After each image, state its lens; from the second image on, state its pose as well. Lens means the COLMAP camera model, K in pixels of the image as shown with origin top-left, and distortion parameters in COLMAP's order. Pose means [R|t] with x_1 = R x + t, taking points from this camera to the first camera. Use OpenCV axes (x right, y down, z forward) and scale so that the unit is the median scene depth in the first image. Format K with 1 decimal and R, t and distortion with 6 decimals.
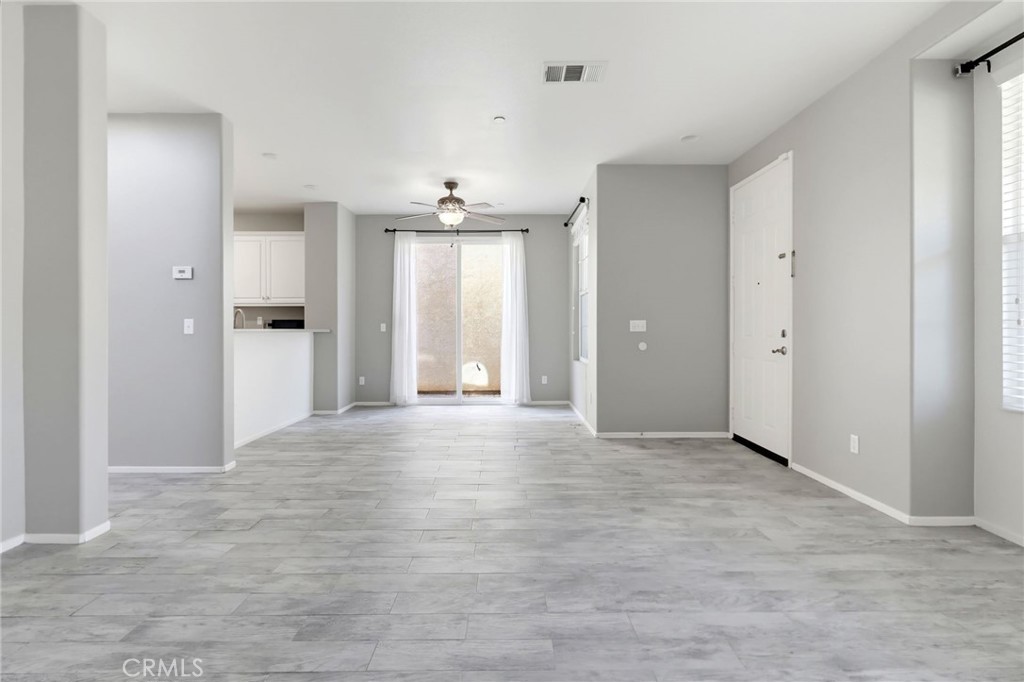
lens RADIAL K [[476.6, 0, 507.5], [0, 476.6, 328.0], [0, 0, 1]] dist [-0.000526, -0.000311]
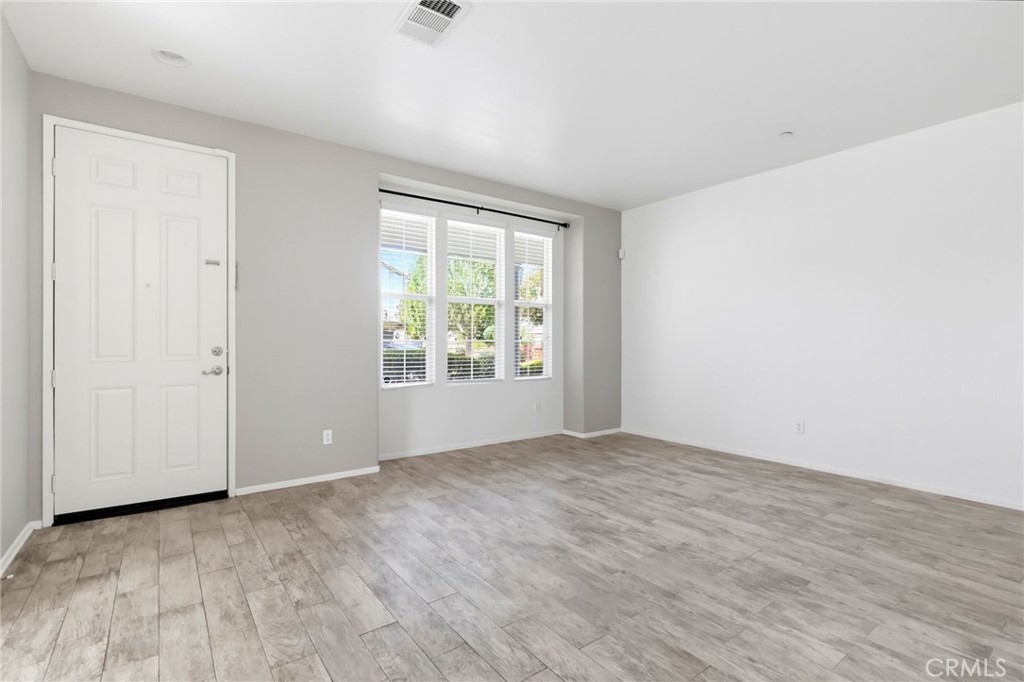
lens RADIAL K [[480.2, 0, 509.2], [0, 480.2, 335.7], [0, 0, 1]] dist [-0.000671, -0.000154]
pose [[-0.589755, 0.007485, 0.807548, -0.478443], [-0.000642, 0.999952, -0.009738, -0.008790], [-0.807582, -0.006262, -0.589722, 1.135875]]
